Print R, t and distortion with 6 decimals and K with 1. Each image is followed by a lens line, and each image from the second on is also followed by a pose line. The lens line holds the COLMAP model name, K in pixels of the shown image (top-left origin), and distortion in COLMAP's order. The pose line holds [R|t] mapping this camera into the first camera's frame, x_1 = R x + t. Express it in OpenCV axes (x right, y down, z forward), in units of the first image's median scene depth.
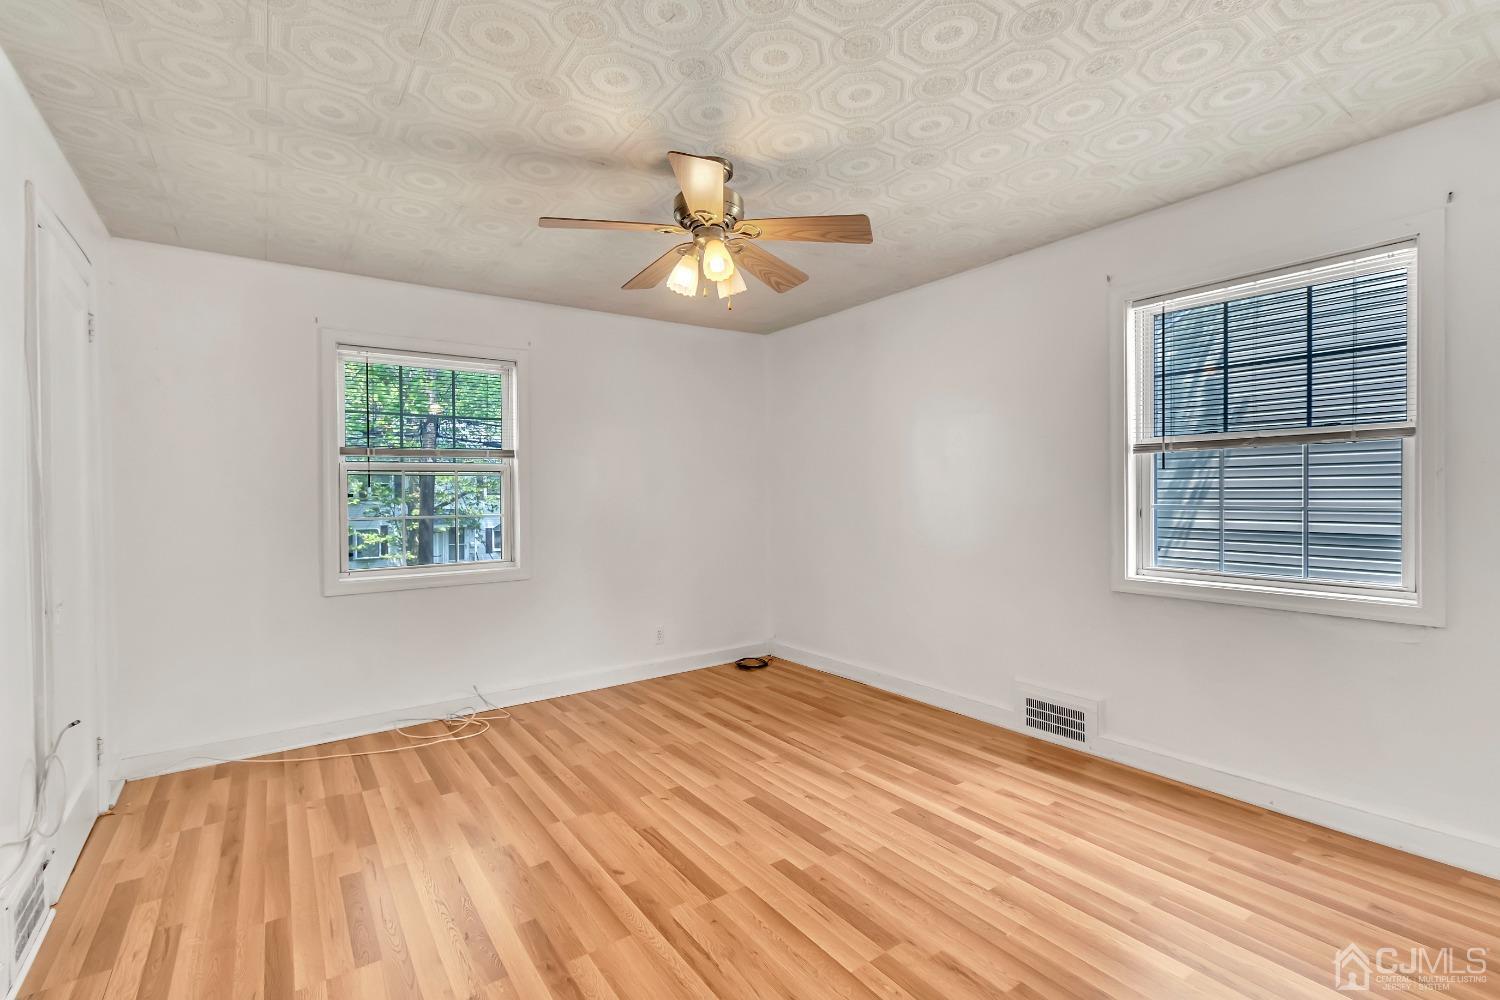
lens RADIAL K [[662.6, 0, 742.8], [0, 662.6, 503.6], [0, 0, 1]] dist [-0.002001, -0.000016]
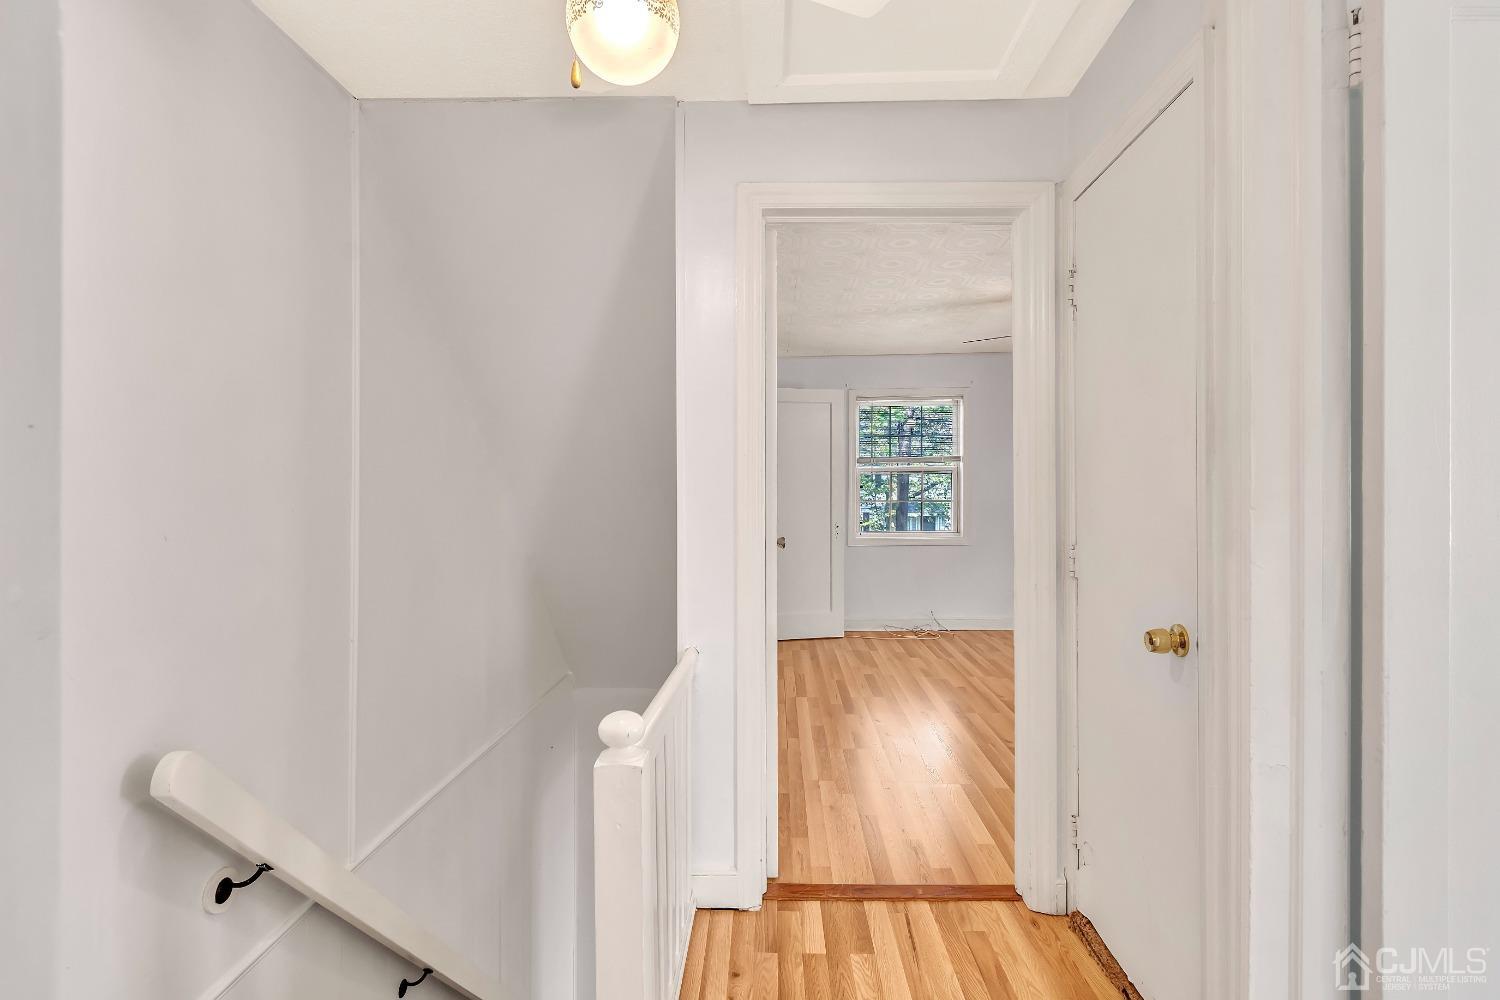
lens RADIAL K [[707.3, 0, 743.2], [0, 707.3, 493.9], [0, 0, 1]] dist [0.001018, -0.000082]
pose [[0.786608, 0.013148, -0.617312, 0.355657], [-0.013263, 0.999902, 0.004396, 0.002949], [0.617310, 0.004730, 0.786706, -0.768663]]
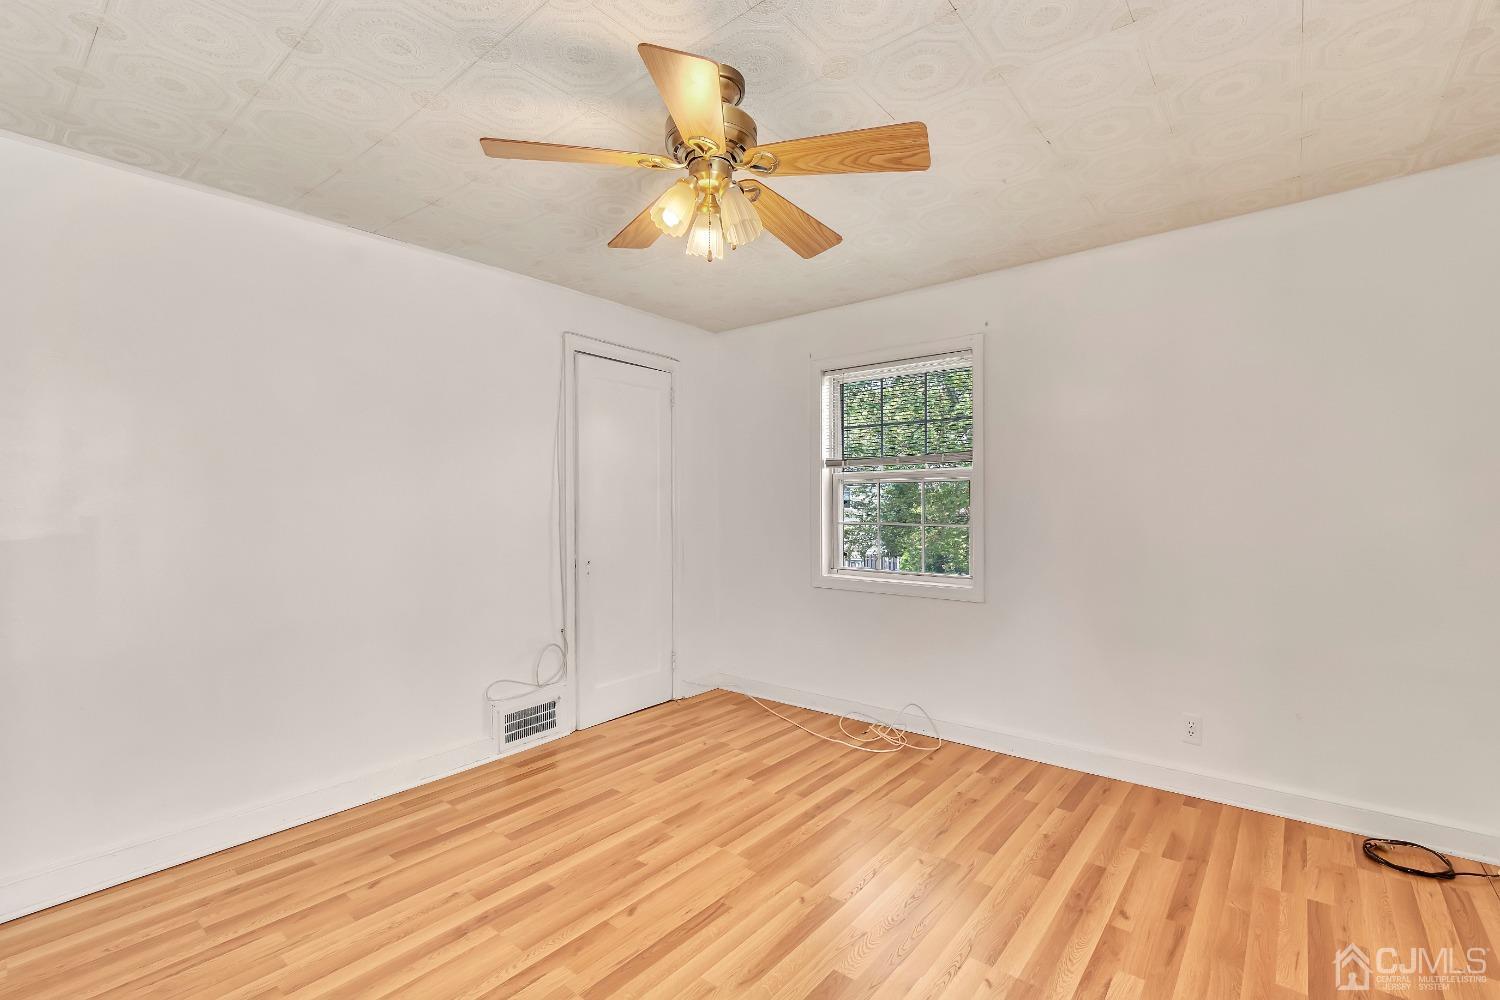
lens RADIAL K [[662.6, 0, 761.0], [0, 662.6, 496.1], [0, 0, 1]] dist [-0.002001, -0.000016]
pose [[0.274267, 0.005673, -0.961637, 0.607654], [-0.014435, 0.999894, 0.001781, -0.026780], [0.961545, 0.013393, 0.274320, 0.731873]]
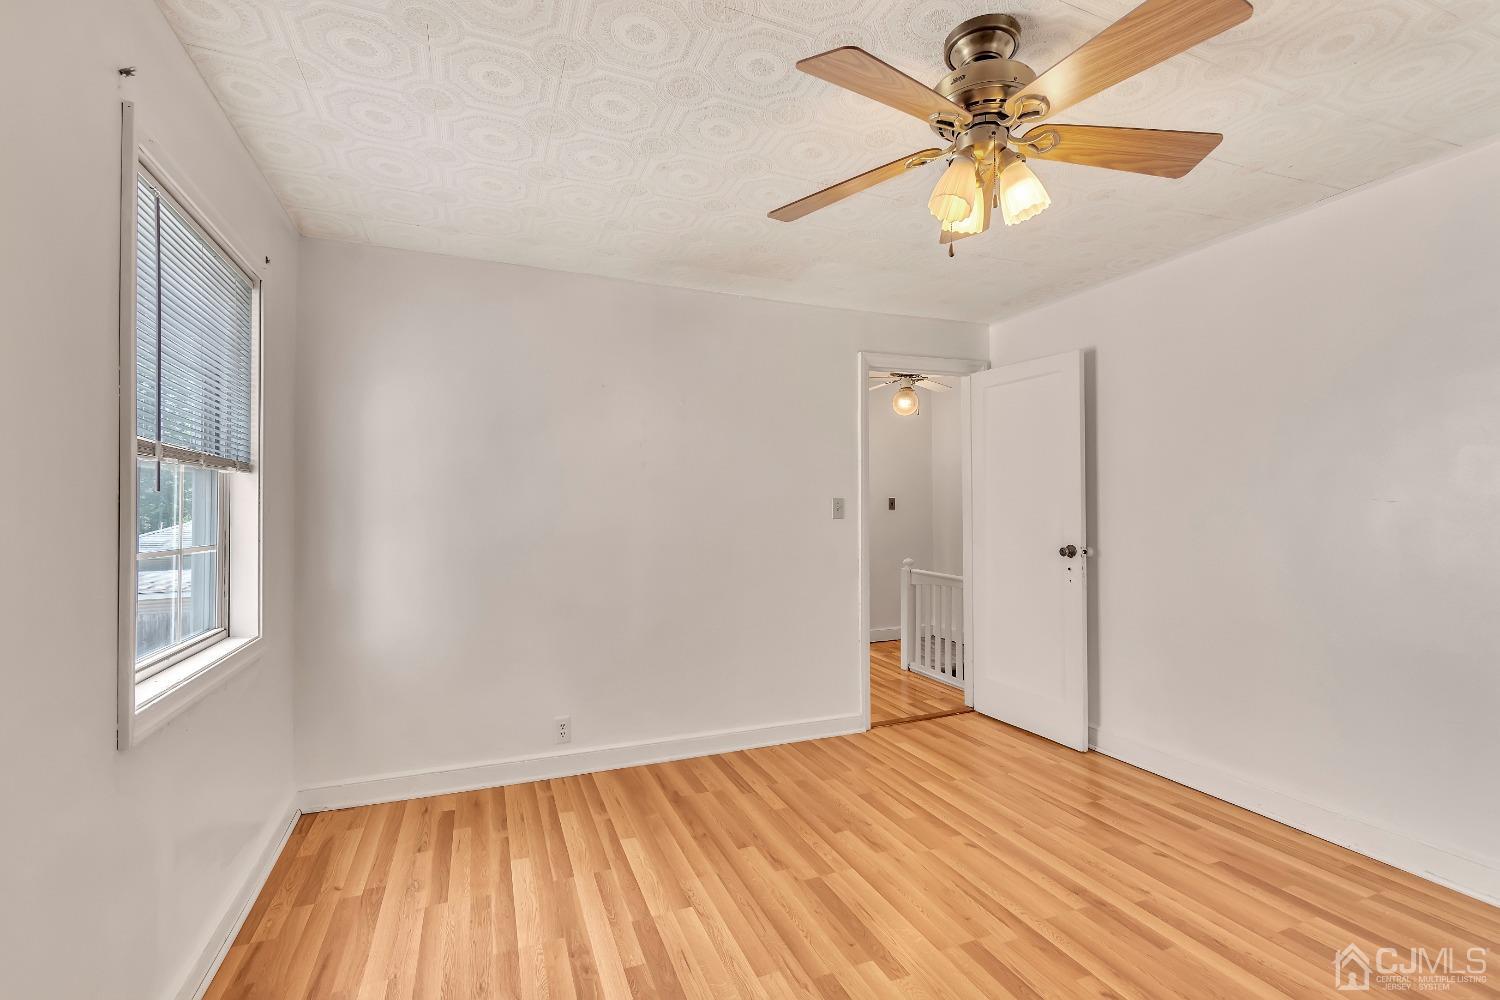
lens RADIAL K [[662.6, 0, 742.9], [0, 662.6, 506.2], [0, 0, 1]] dist [-0.002001, -0.000016]
pose [[-0.973324, 0.022057, 0.228371, 0.035066], [0.025650, 0.999589, 0.012776, -0.036319], [-0.227995, 0.018293, -0.973490, 1.487241]]
